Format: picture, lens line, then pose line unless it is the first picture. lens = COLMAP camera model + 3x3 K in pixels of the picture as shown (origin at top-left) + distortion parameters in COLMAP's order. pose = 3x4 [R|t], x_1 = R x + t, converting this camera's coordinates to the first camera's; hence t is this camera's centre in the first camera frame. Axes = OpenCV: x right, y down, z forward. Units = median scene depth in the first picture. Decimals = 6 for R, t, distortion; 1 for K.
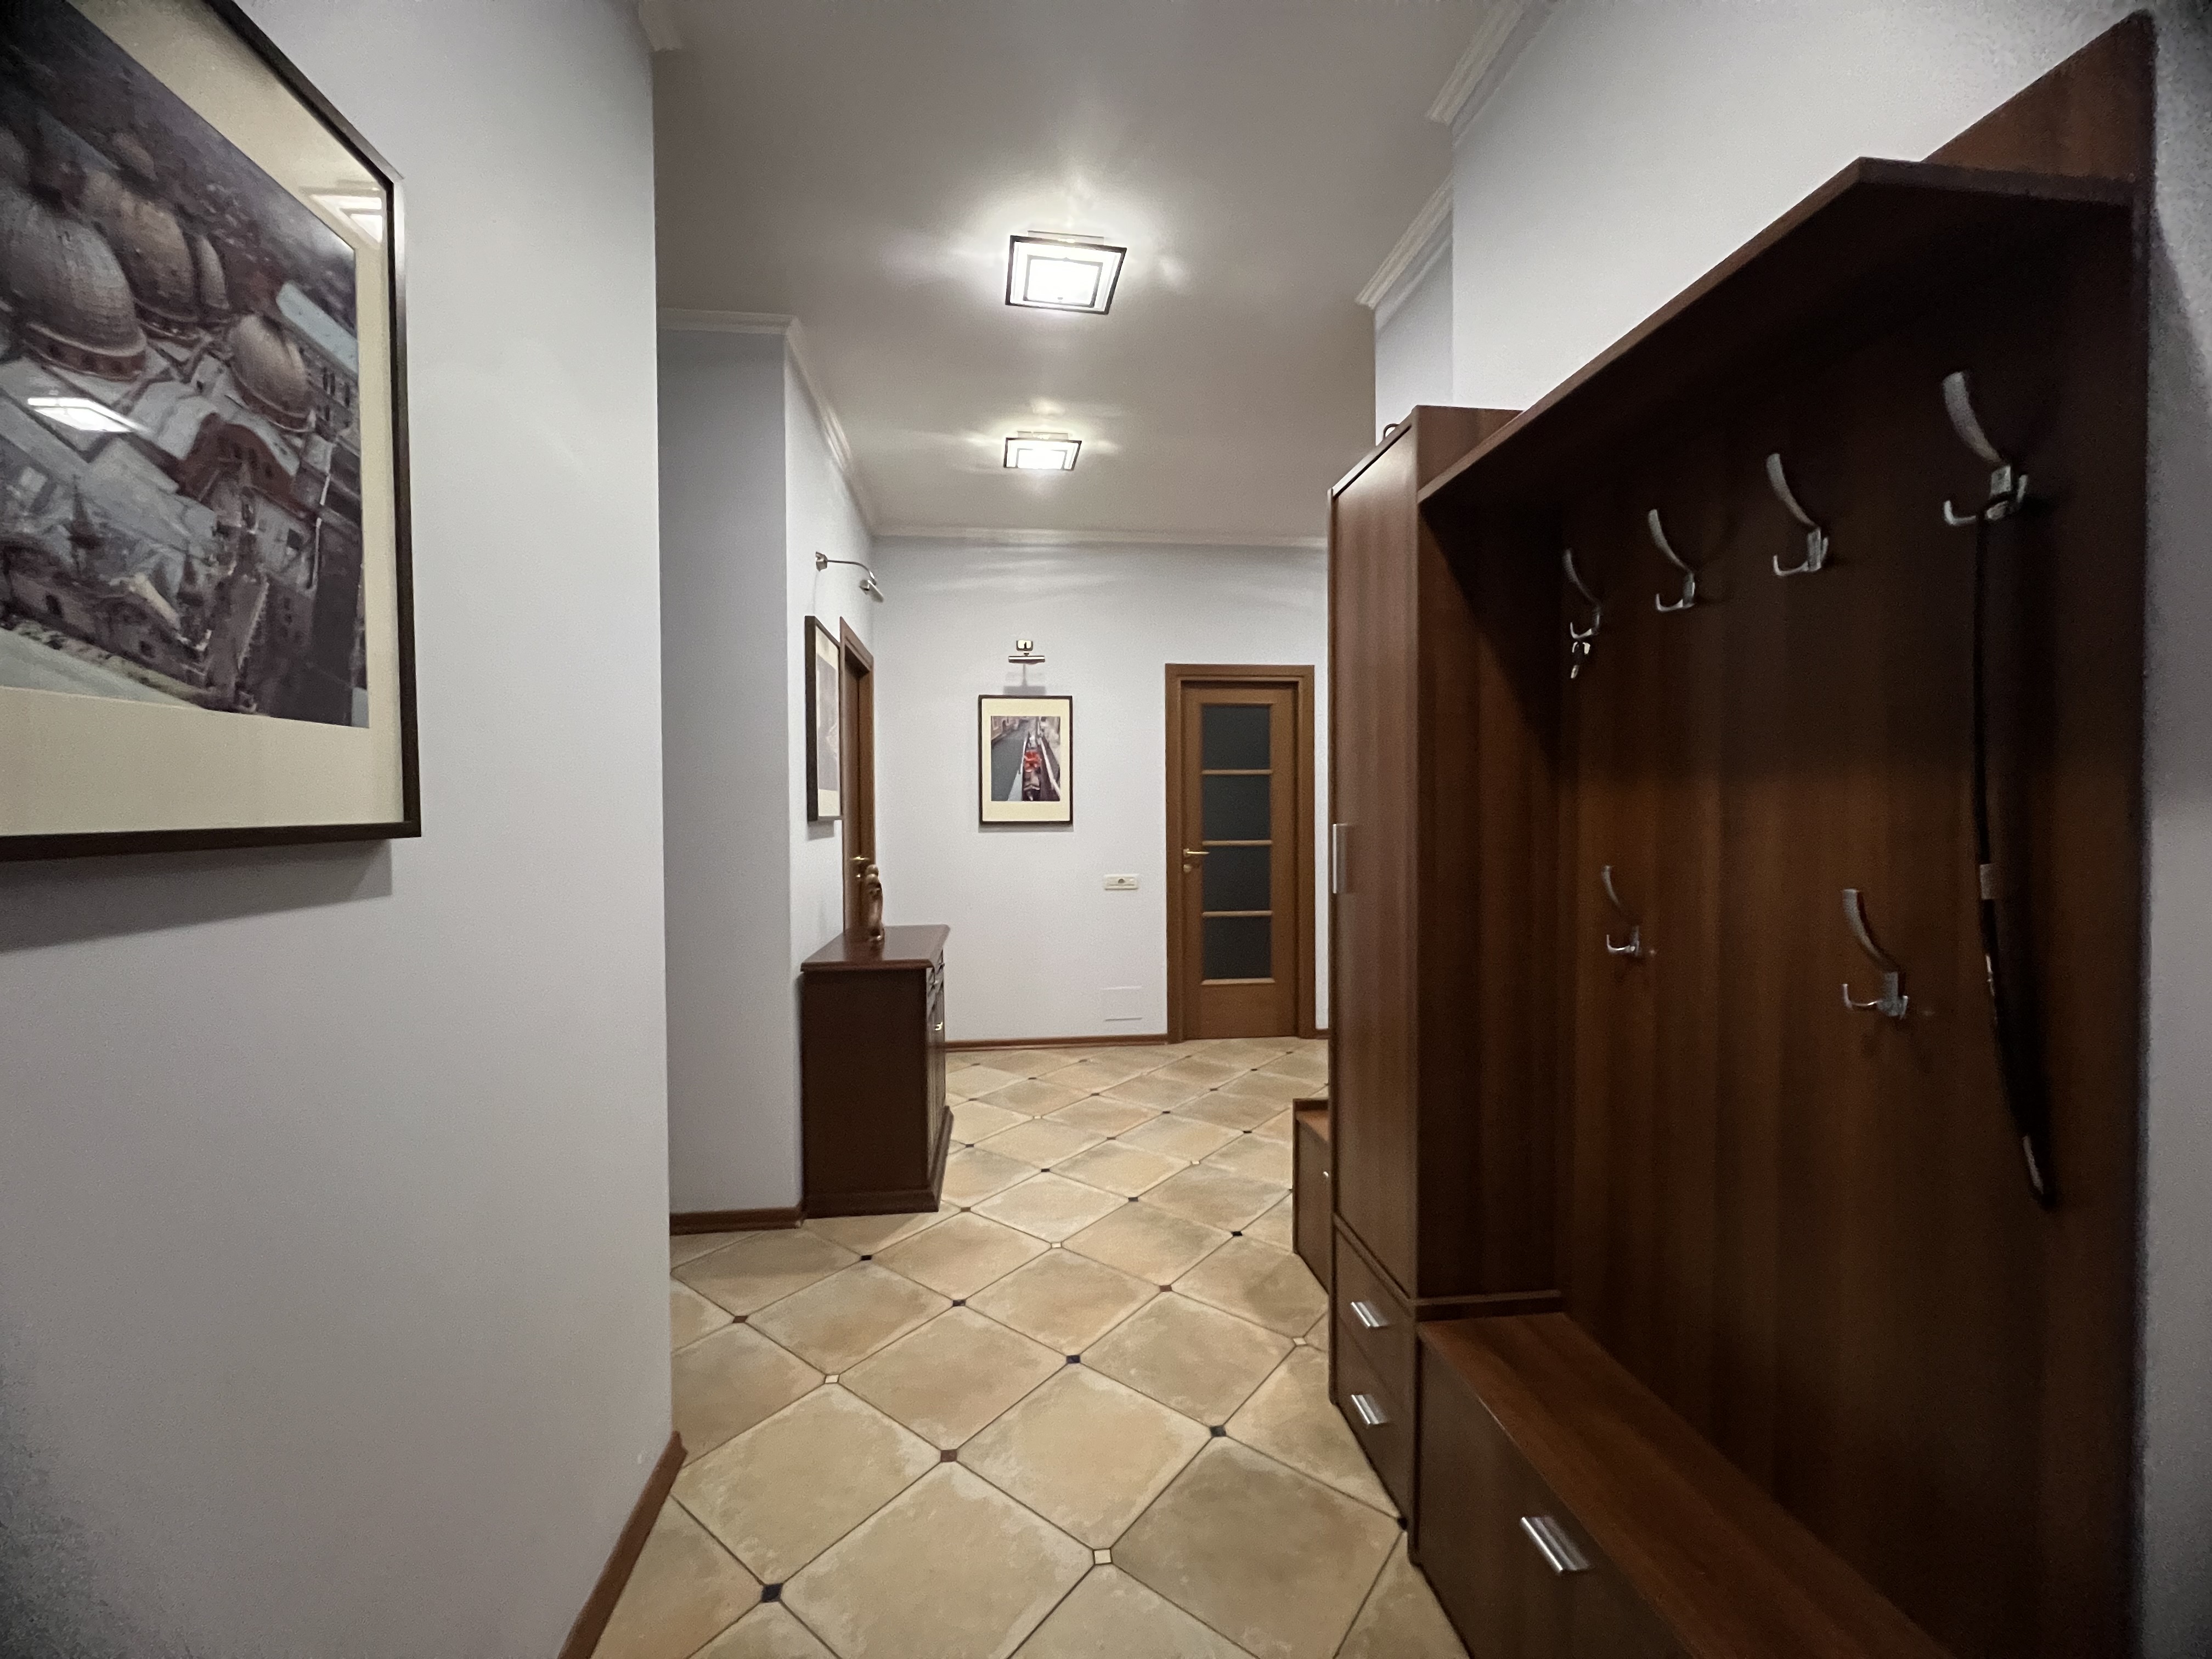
lens RADIAL K [[886.7, 0, 1085.1], [0, 886.7, 829.9], [0, 0, 1]] dist [0.000308, 0.000032]
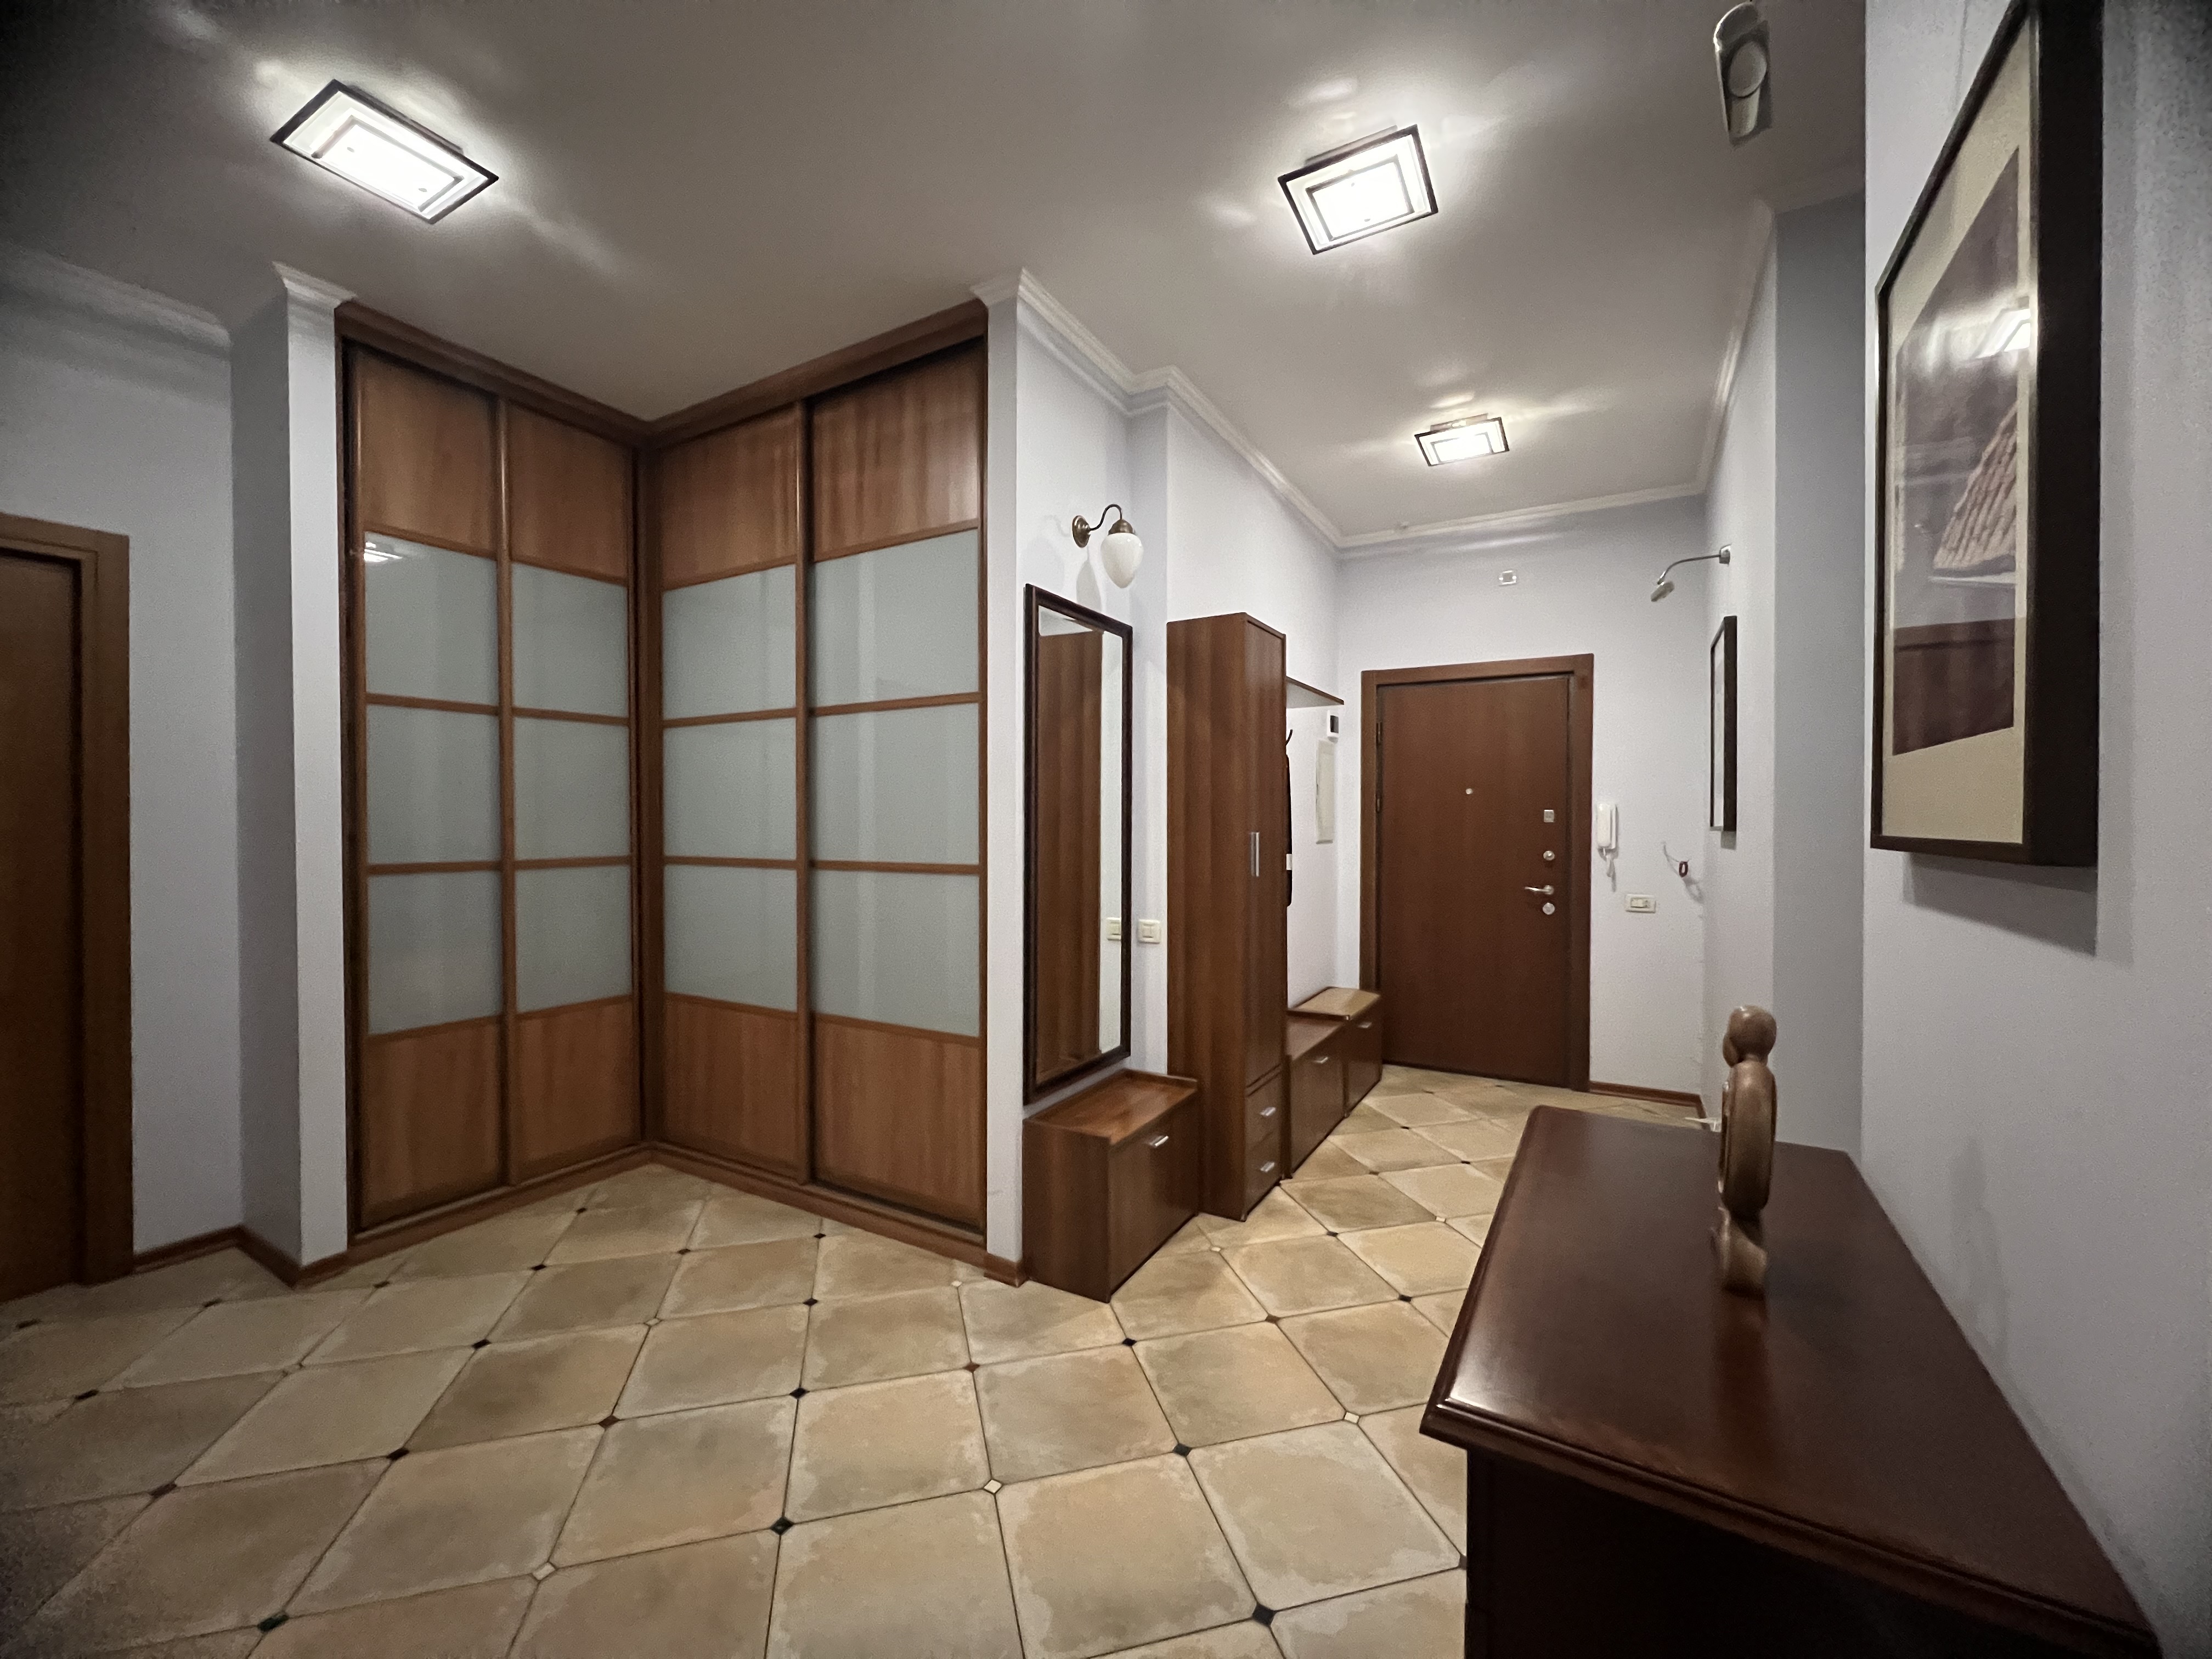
lens RADIAL K [[878.3, 0, 1098.8], [0, 878.3, 826.6], [0, 0, 1]] dist [0.001671, 0.000196]
pose [[-0.802467, 0.000473, 0.596696, -0.252114], [0.015948, 0.999659, 0.020655, -0.033064], [-0.596483, 0.026092, -0.802202, 1.432288]]
